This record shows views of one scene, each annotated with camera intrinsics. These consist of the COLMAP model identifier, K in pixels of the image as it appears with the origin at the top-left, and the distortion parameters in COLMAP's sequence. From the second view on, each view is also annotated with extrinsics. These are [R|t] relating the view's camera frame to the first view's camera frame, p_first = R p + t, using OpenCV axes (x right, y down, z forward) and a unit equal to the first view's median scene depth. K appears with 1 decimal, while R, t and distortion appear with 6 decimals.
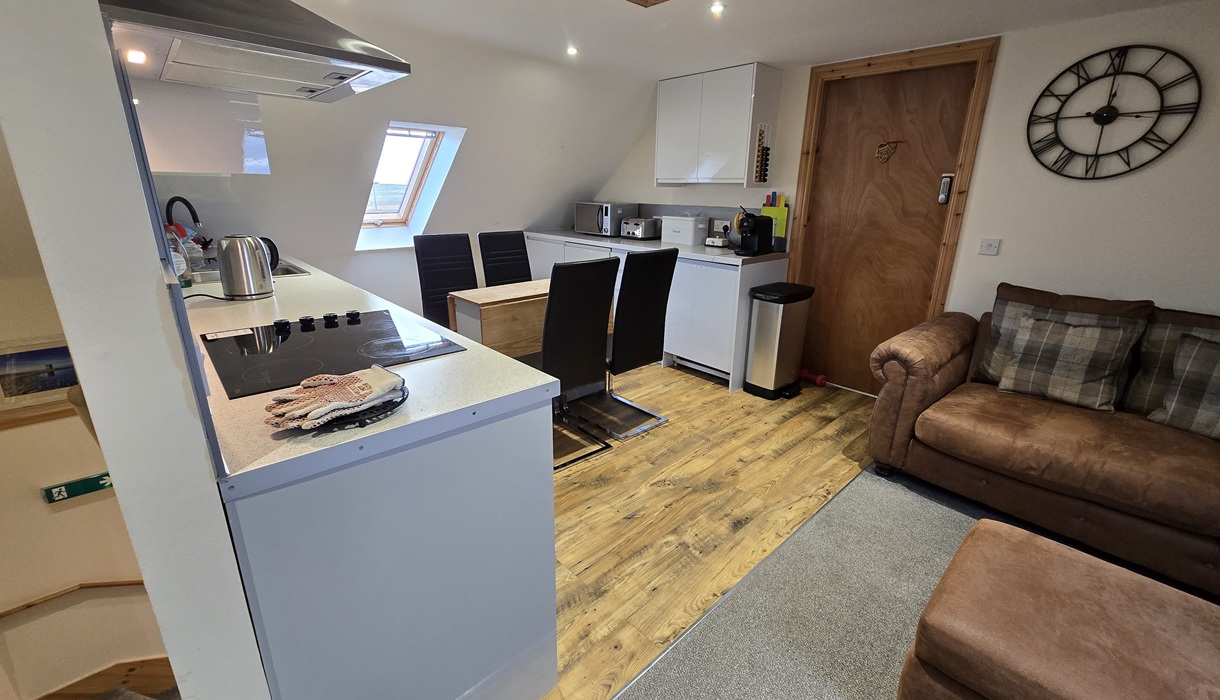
lens RADIAL K [[487.8, 0, 610.0], [0, 487.8, 350.0], [0, 0, 1]] dist [-0.002249, -0.000265]
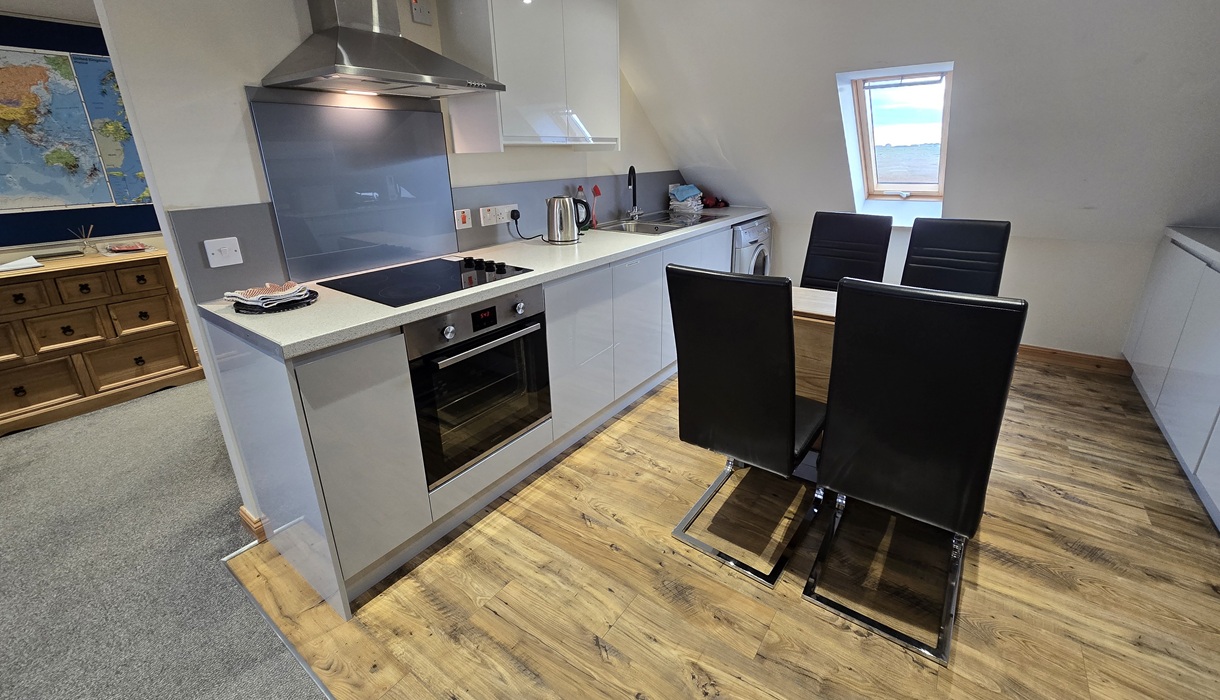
lens RADIAL K [[496.5, 0, 615.2], [0, 496.5, 314.1], [0, 0, 1]] dist [-0.001939, -0.000228]
pose [[0.194329, 0.281921, -0.939551, 0.452304], [-0.284730, 0.932785, 0.221000, -0.193123], [0.938704, 0.224572, 0.261539, 0.597378]]
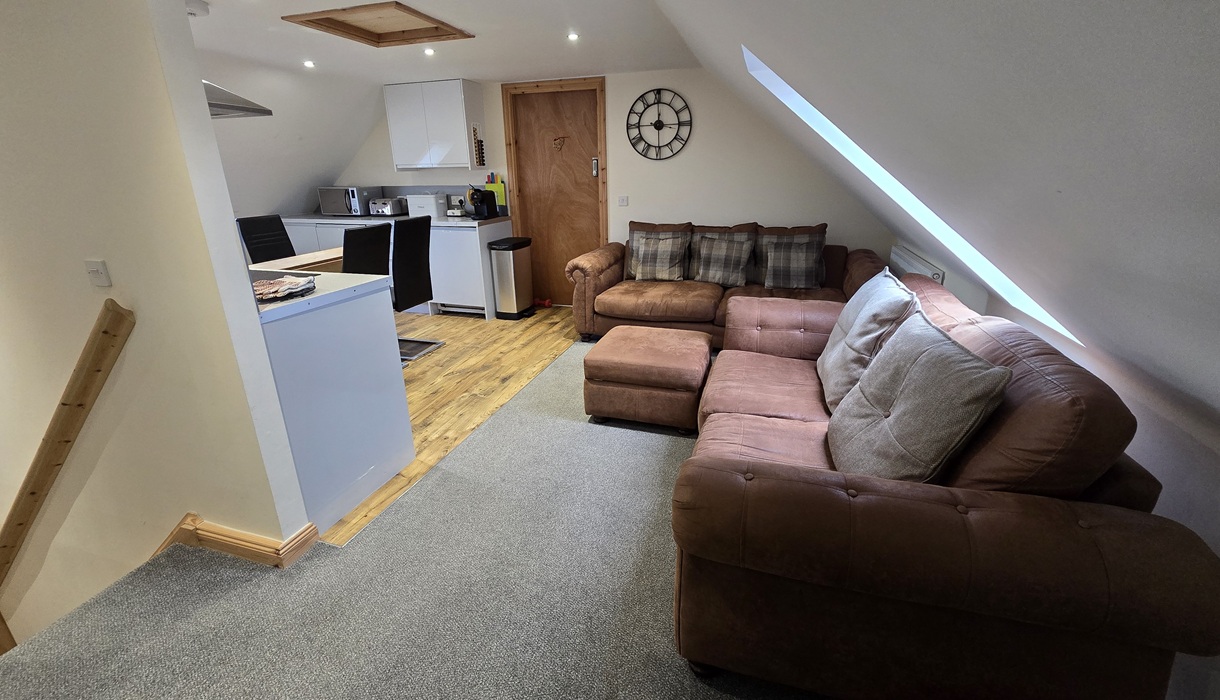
lens RADIAL K [[498.4, 0, 599.5], [0, 498.4, 324.8], [0, 0, 1]] dist [0.000653, -0.000038]
pose [[0.877165, -0.171030, 0.448698, -0.133806], [0.178472, 0.983601, 0.026023, 0.153390], [-0.445790, 0.057253, 0.893305, -0.485727]]
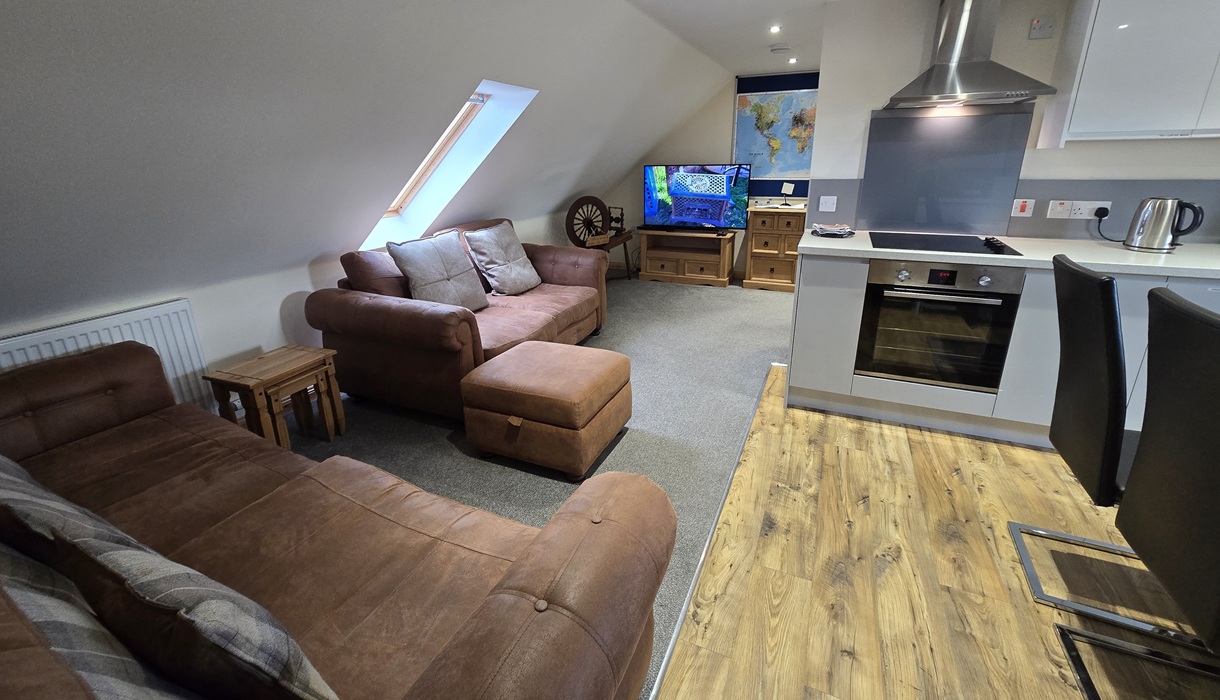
lens RADIAL K [[496.5, 0, 615.2], [0, 496.5, 314.1], [0, 0, 1]] dist [-0.001939, -0.000228]
pose [[-0.915767, 0.117190, -0.384235, 0.662385], [-0.127045, 0.822914, 0.553779, -0.347897], [0.381090, 0.555948, -0.738709, 1.075693]]
